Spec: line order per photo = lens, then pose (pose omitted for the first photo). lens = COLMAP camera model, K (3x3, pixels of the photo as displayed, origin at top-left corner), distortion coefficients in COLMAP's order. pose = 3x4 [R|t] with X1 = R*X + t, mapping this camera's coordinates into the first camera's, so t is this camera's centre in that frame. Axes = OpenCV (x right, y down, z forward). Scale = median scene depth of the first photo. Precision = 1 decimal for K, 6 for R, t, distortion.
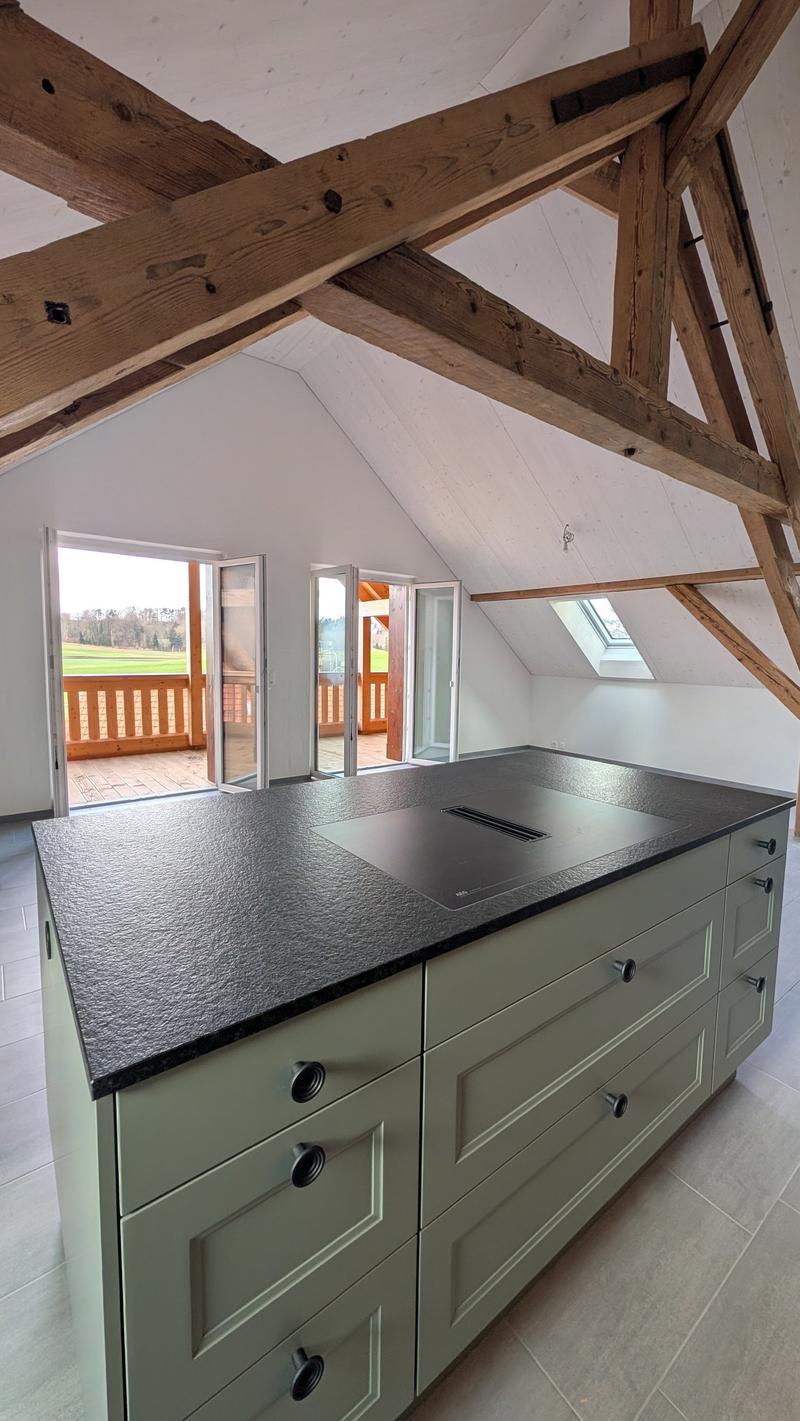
lens RADIAL K [[543.5, 0, 401.5], [0, 543.5, 710.4], [0, 0, 1]] dist [0.000709, 0.000578]
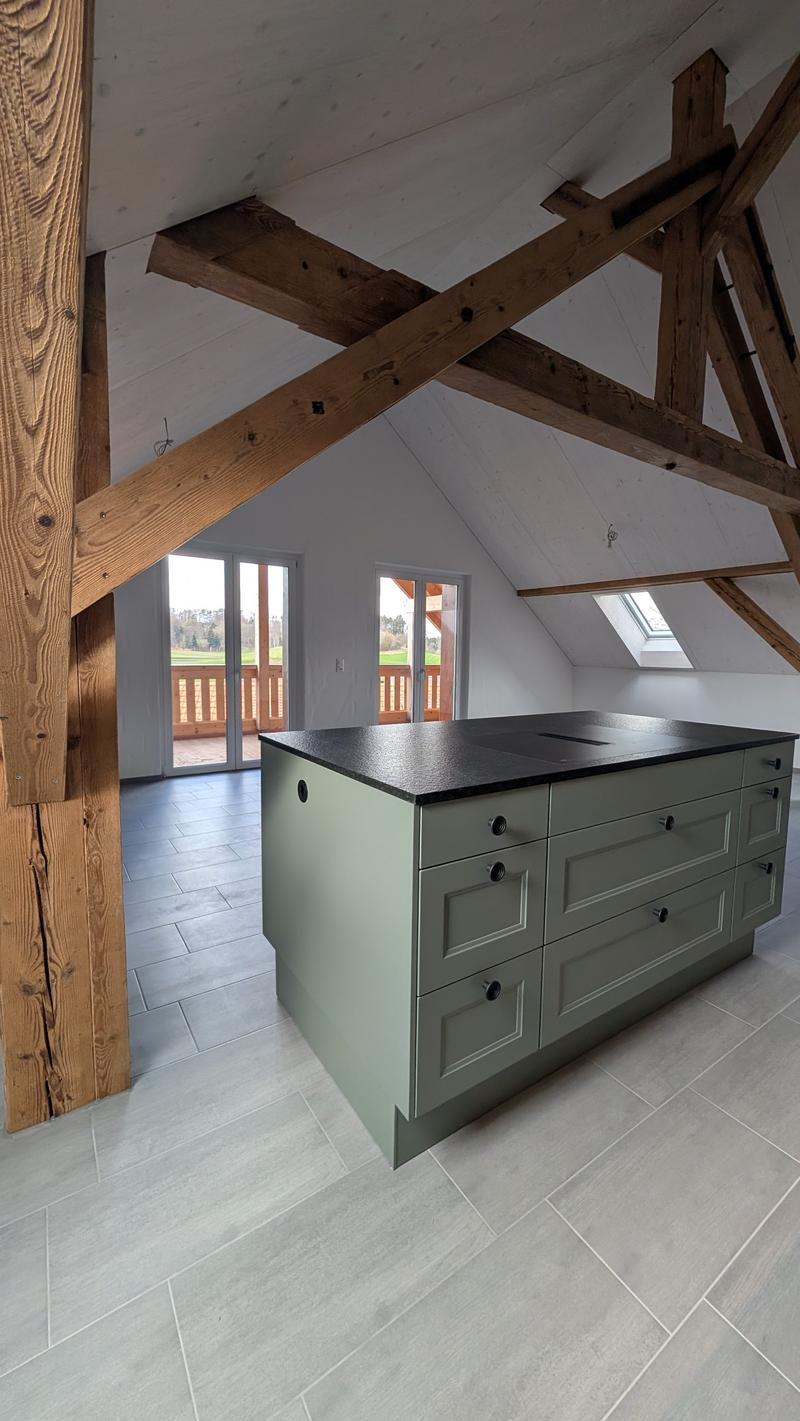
lens RADIAL K [[543.5, 0, 403.8], [0, 543.5, 710.2], [0, 0, 1]] dist [0.000709, 0.000578]
pose [[0.998438, 0.004374, -0.055696, -0.129285], [-0.004386, 0.999990, -0.000095, 0.089500], [0.055695, 0.000339, 0.998448, -0.300744]]
